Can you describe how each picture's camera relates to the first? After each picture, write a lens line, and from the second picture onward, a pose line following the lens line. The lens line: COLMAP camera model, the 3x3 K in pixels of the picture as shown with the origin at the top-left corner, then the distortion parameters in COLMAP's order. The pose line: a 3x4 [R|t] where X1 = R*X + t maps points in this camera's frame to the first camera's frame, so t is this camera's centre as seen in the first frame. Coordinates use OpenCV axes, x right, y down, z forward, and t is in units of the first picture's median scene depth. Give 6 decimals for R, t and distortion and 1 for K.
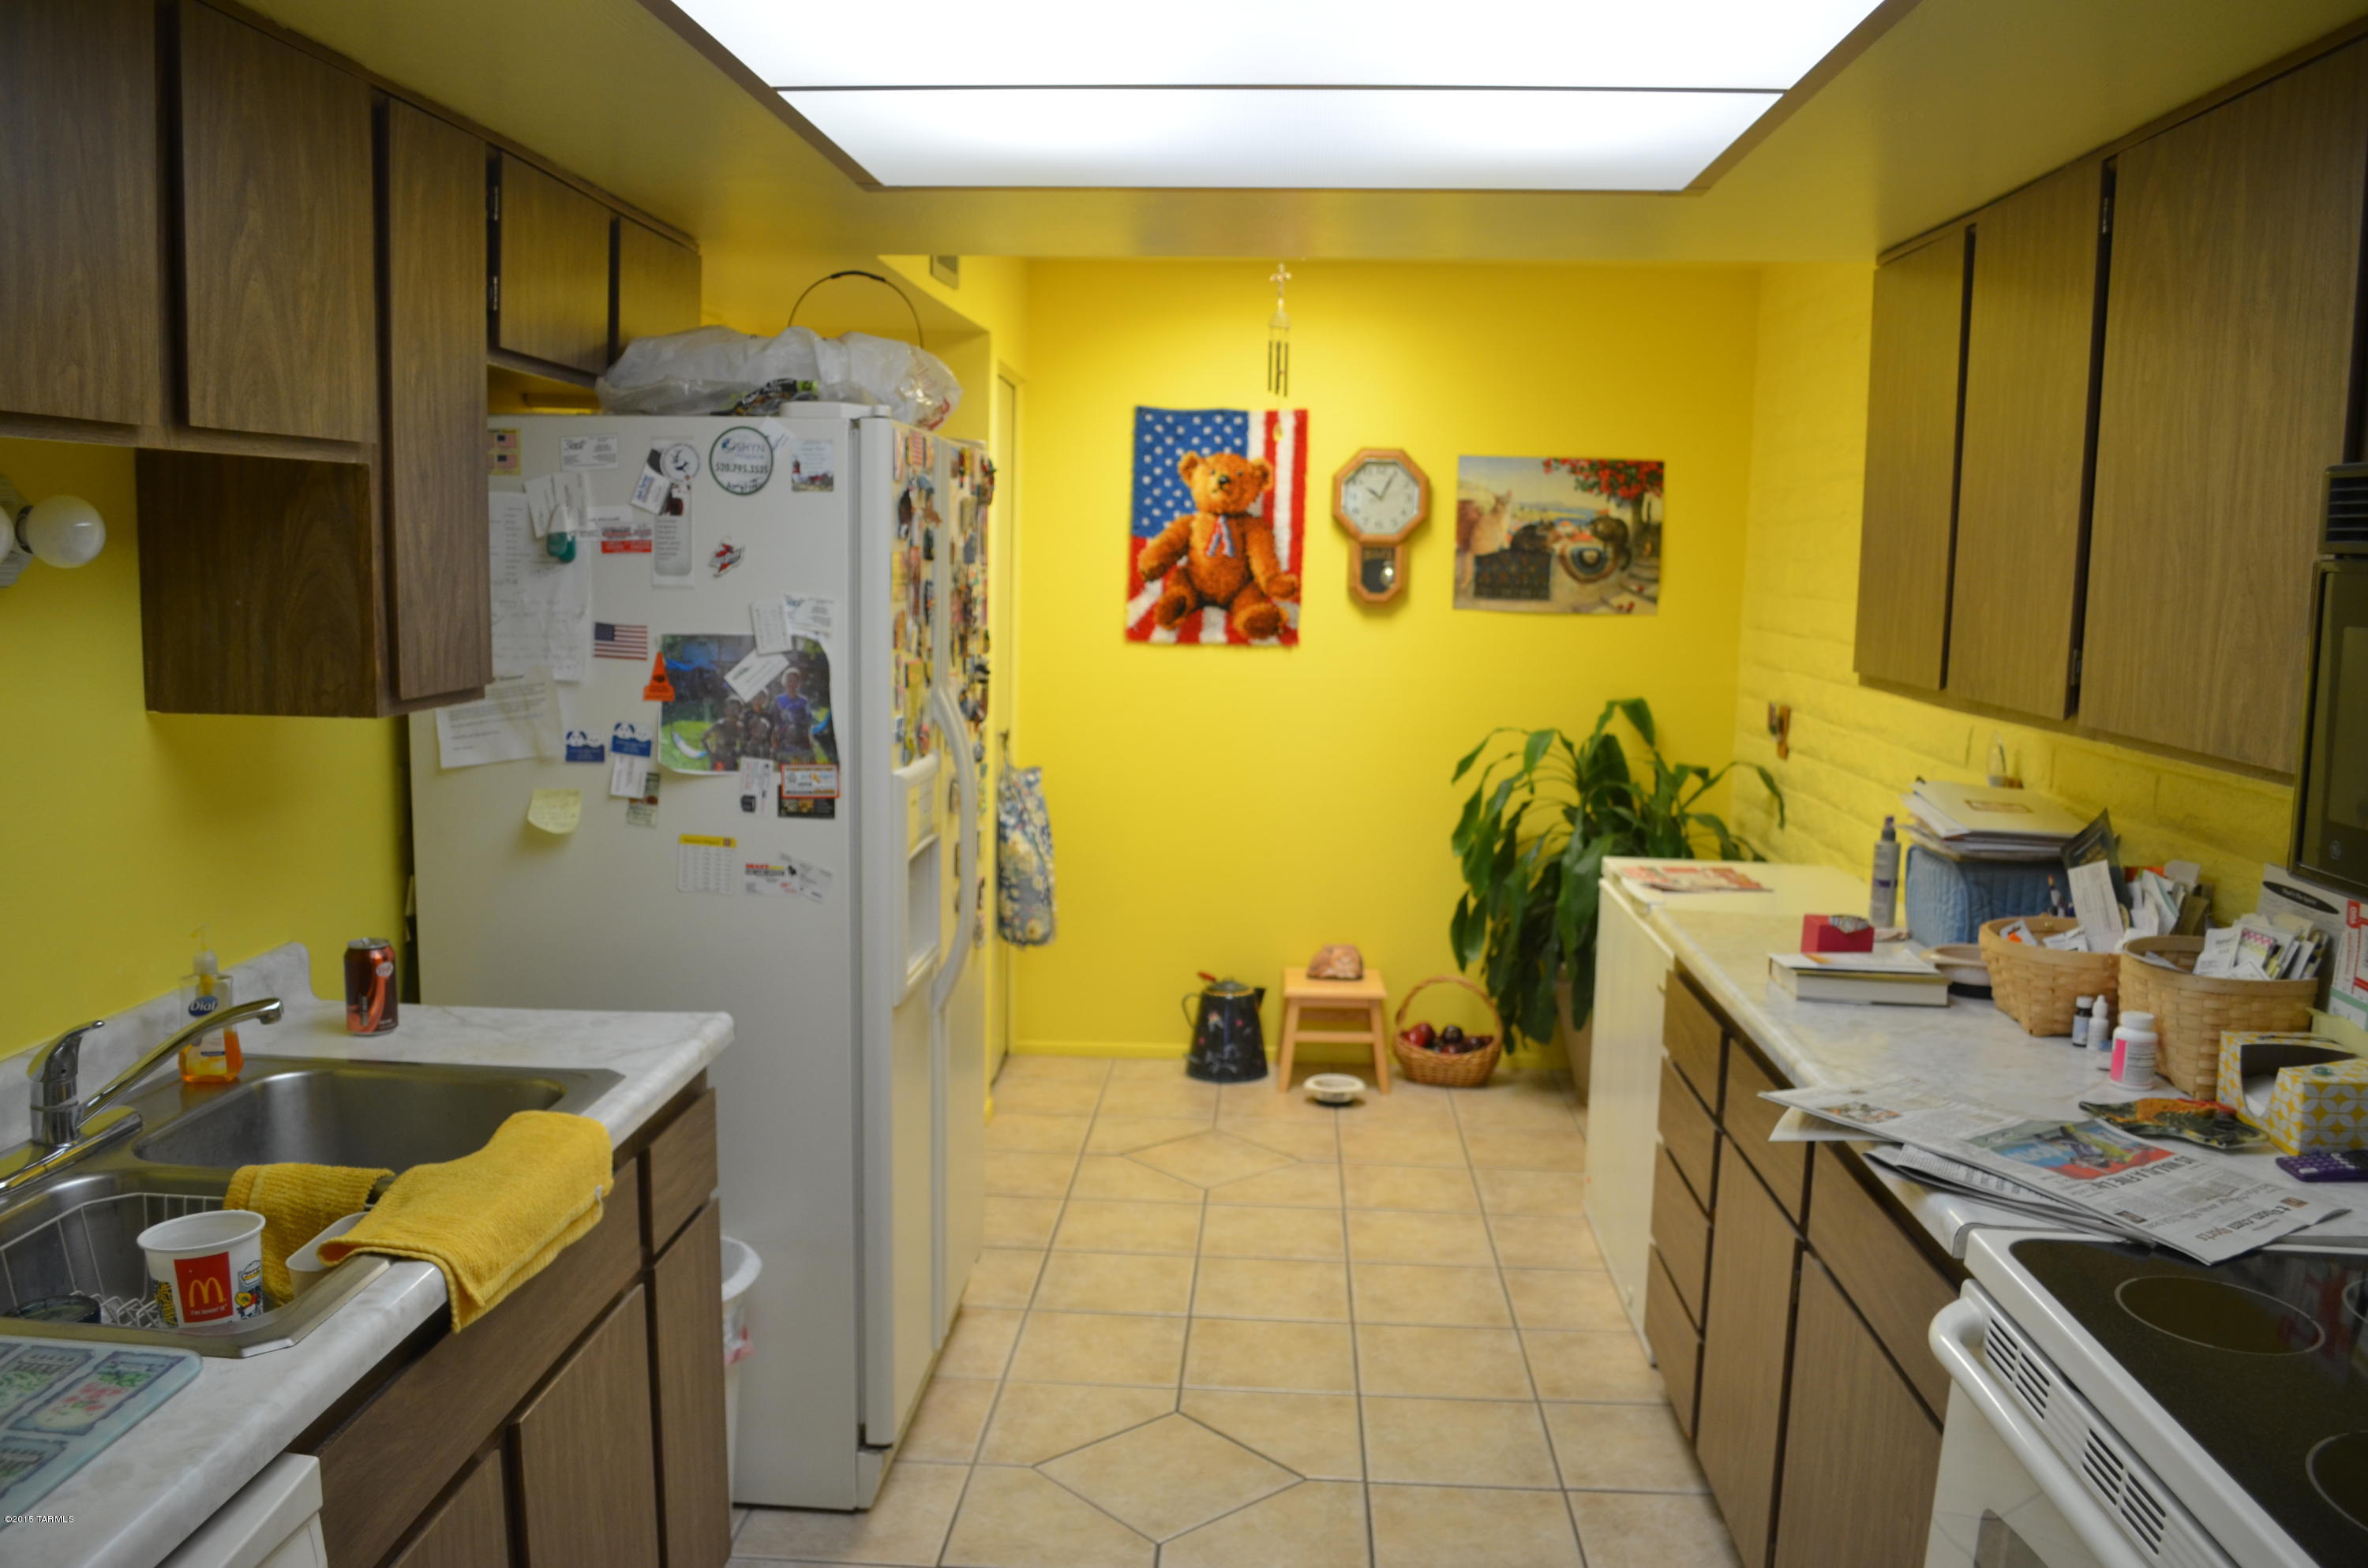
lens RADIAL K [[1860.3, 0, 1196.1], [0, 1860.3, 786.9], [0, 0, 1]] dist [-0.085588, 0.015499]
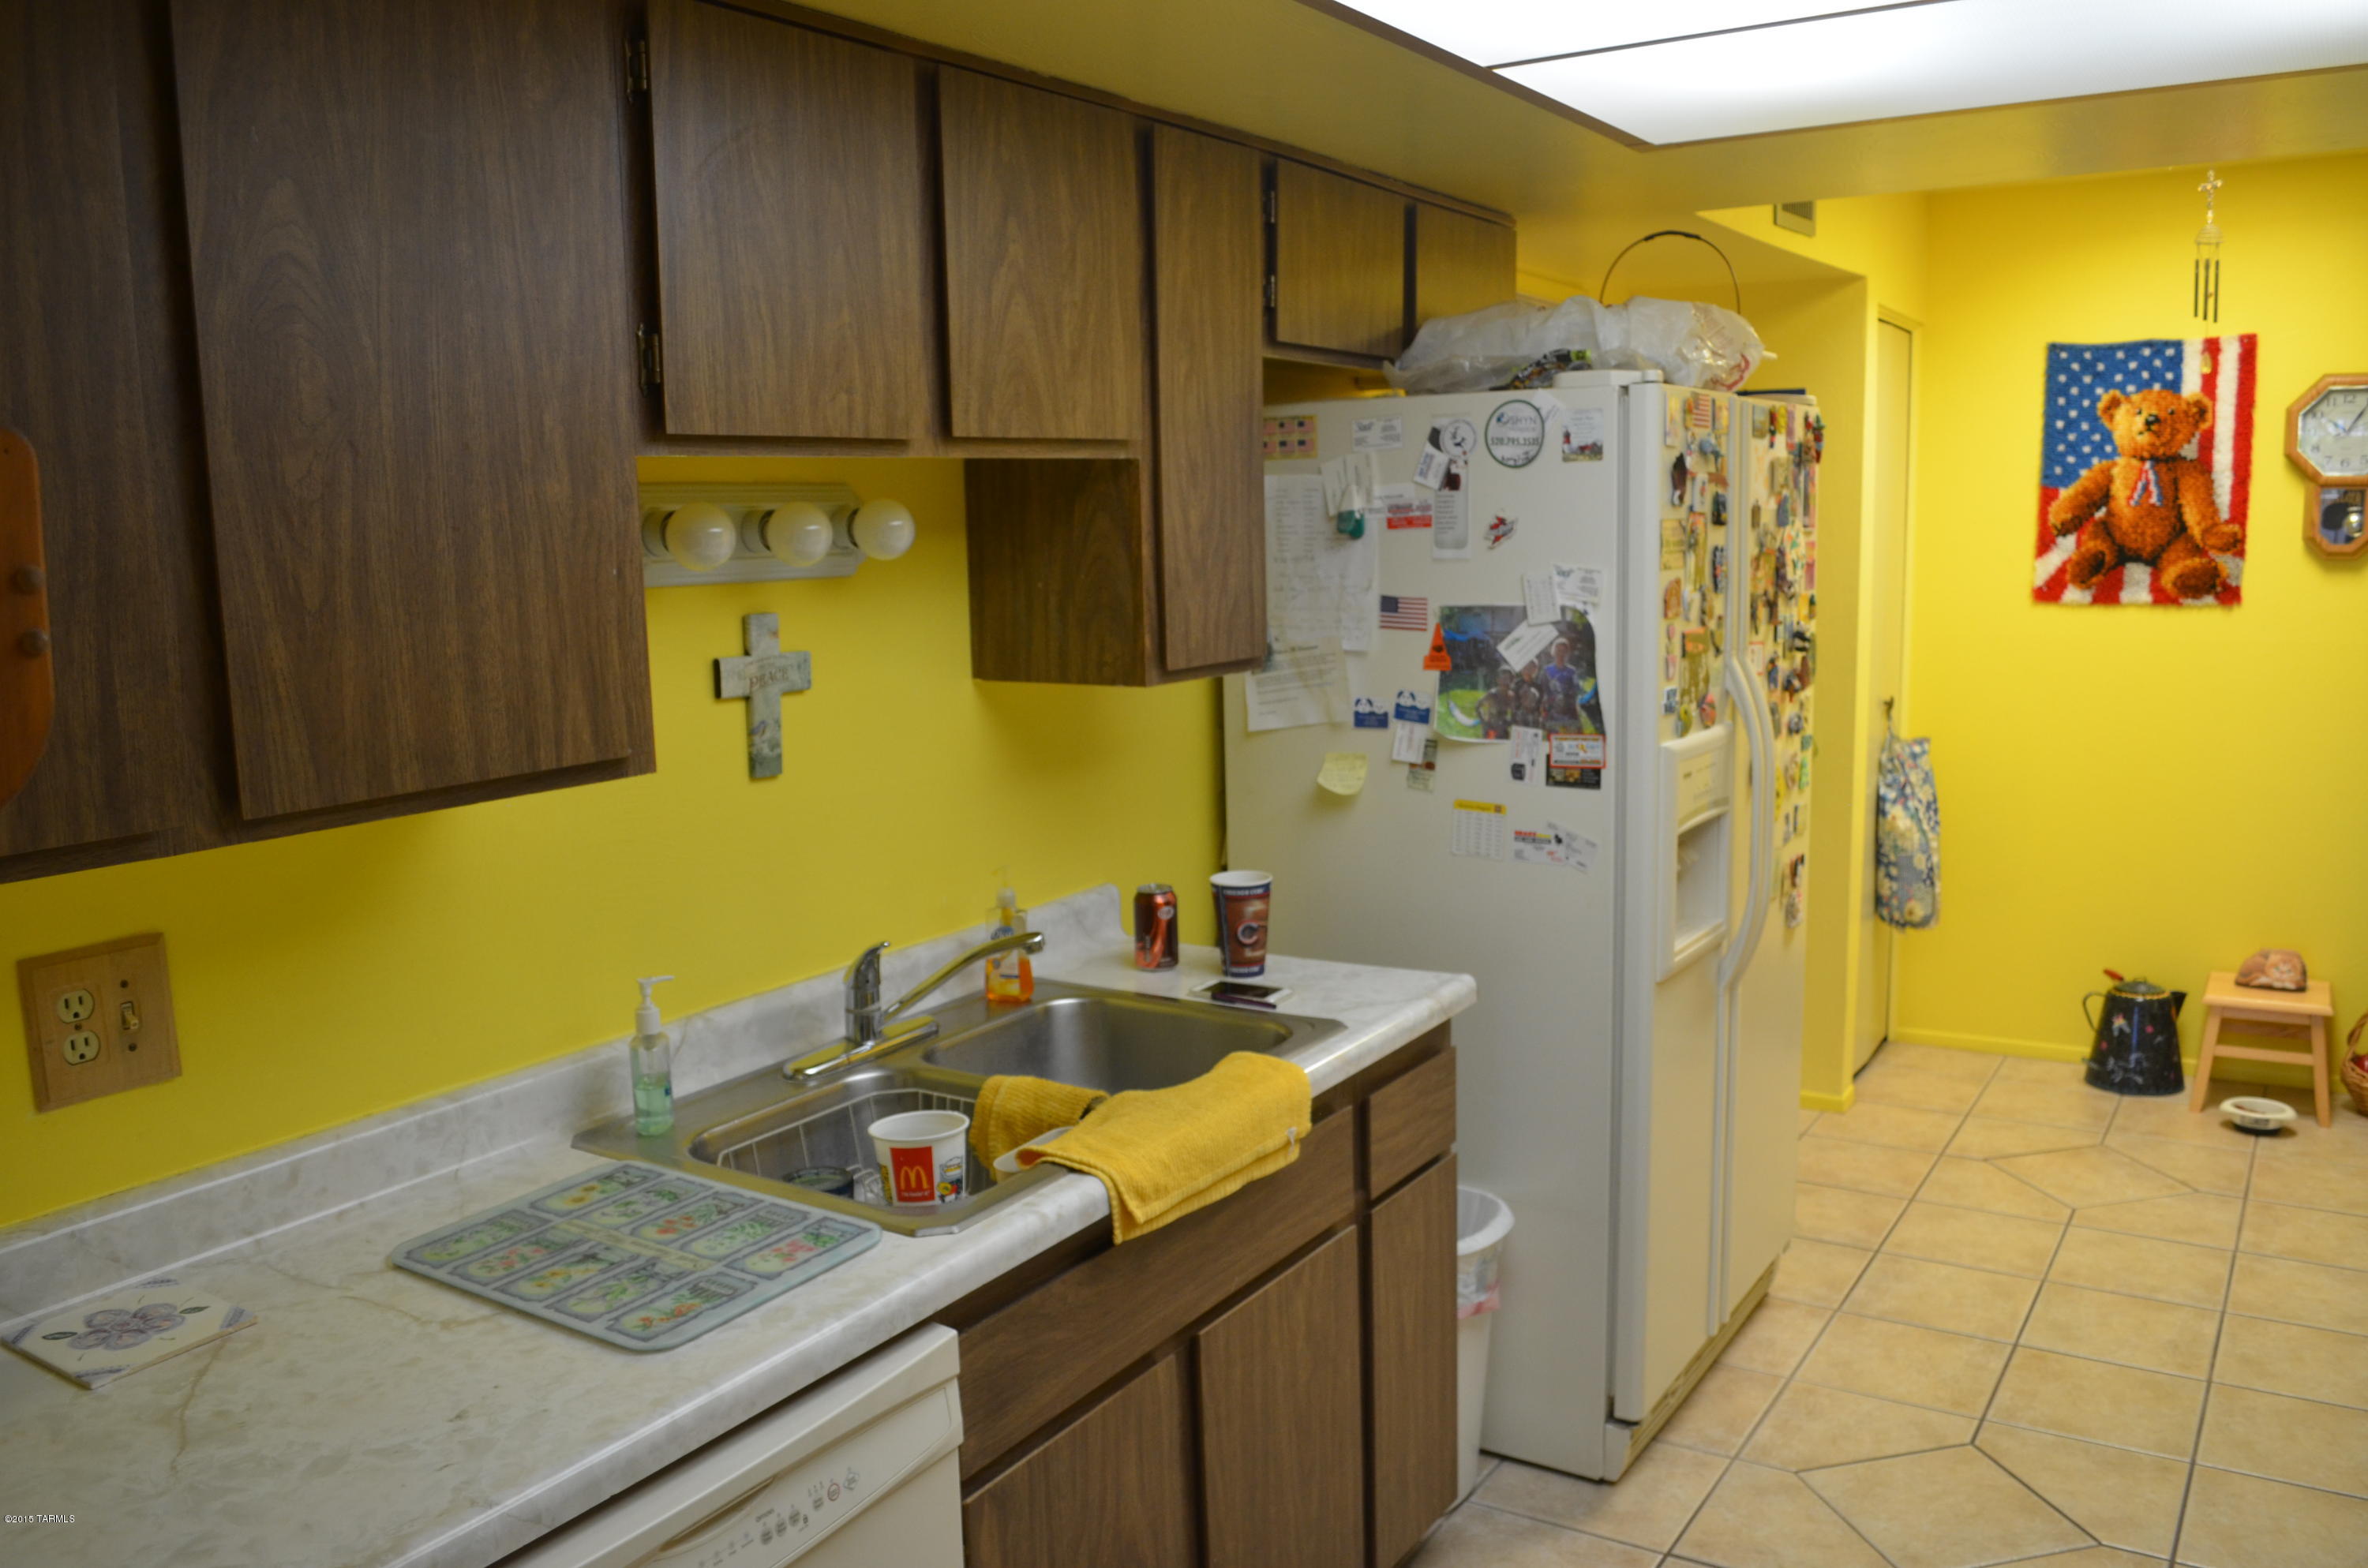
lens RADIAL K [[1860.3, 0, 1186.0], [0, 1860.3, 786.0], [0, 0, 1]] dist [-0.085588, 0.015499]
pose [[0.863491, 0.032922, -0.503289, 0.143941], [-0.022058, 0.999378, 0.027529, -0.009021], [0.503882, -0.012669, 0.863679, 0.035259]]
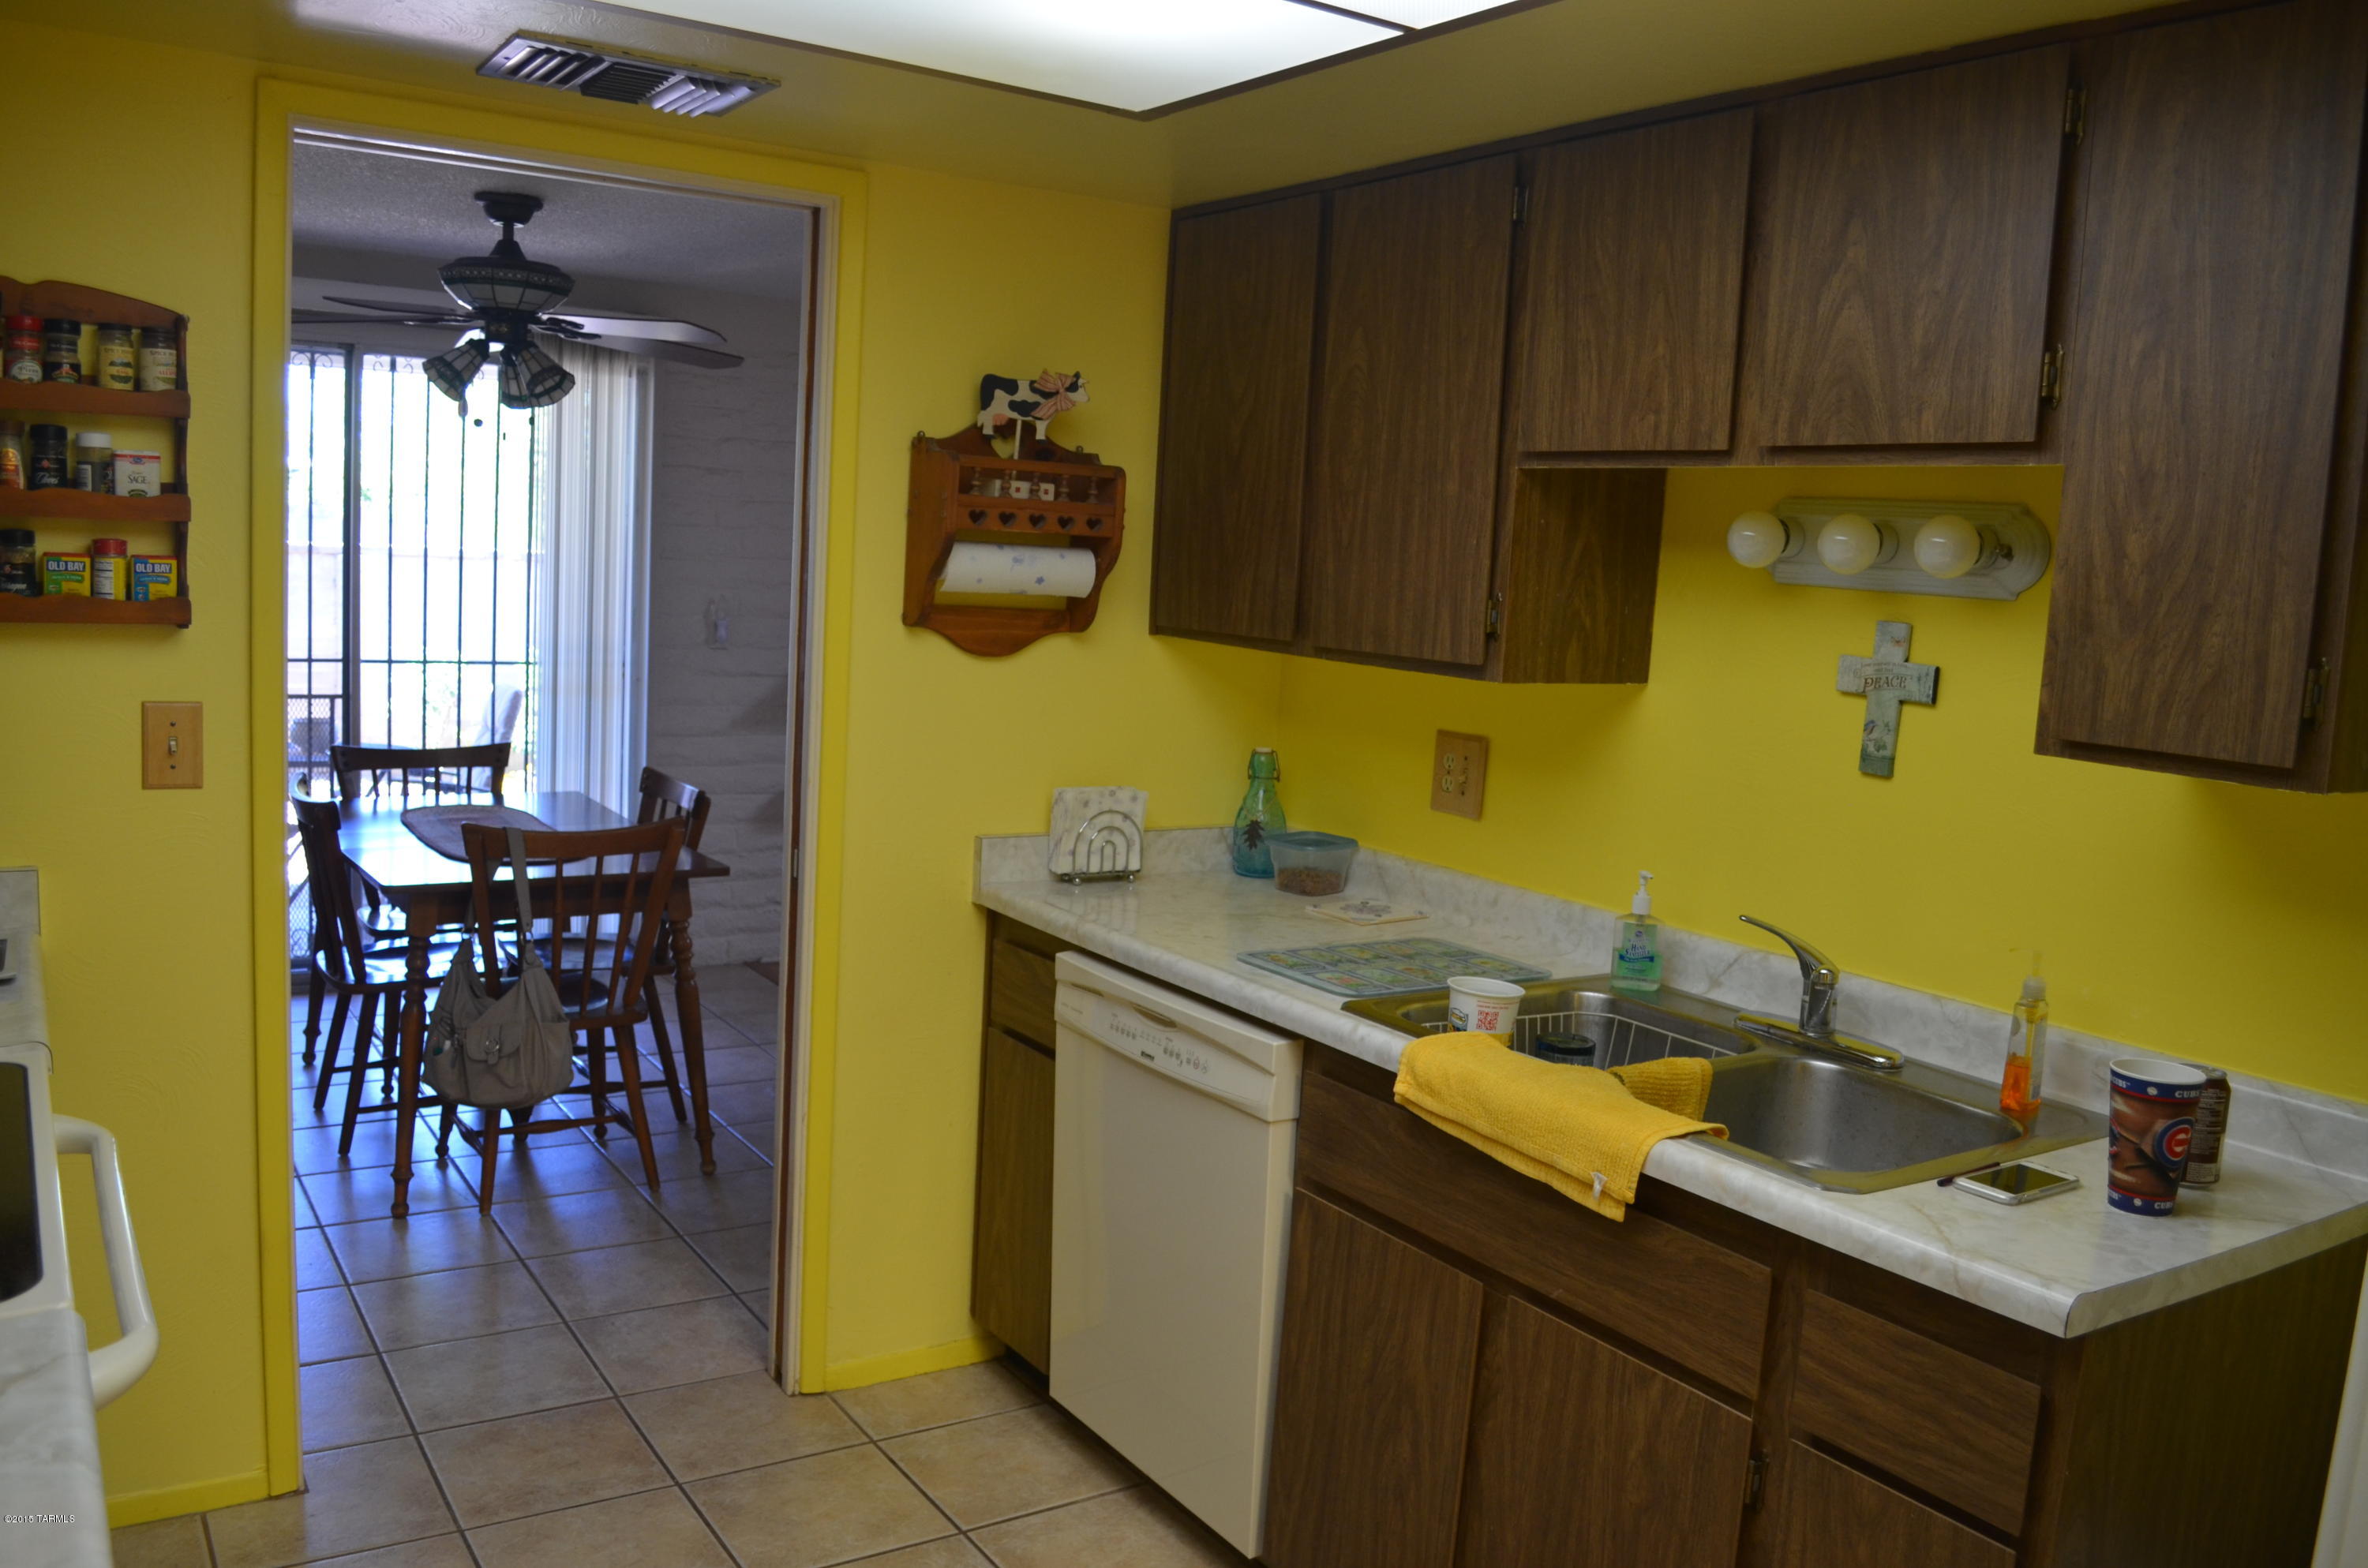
lens RADIAL K [[1860.3, 0, 1188.8], [0, 1860.3, 789.7], [0, 0, 1]] dist [-0.085588, 0.015499]
pose [[-0.806172, 0.007659, -0.591632, 0.401752], [-0.149703, 0.964742, 0.216478, -0.150275], [0.572430, 0.263087, -0.776601, 1.455688]]
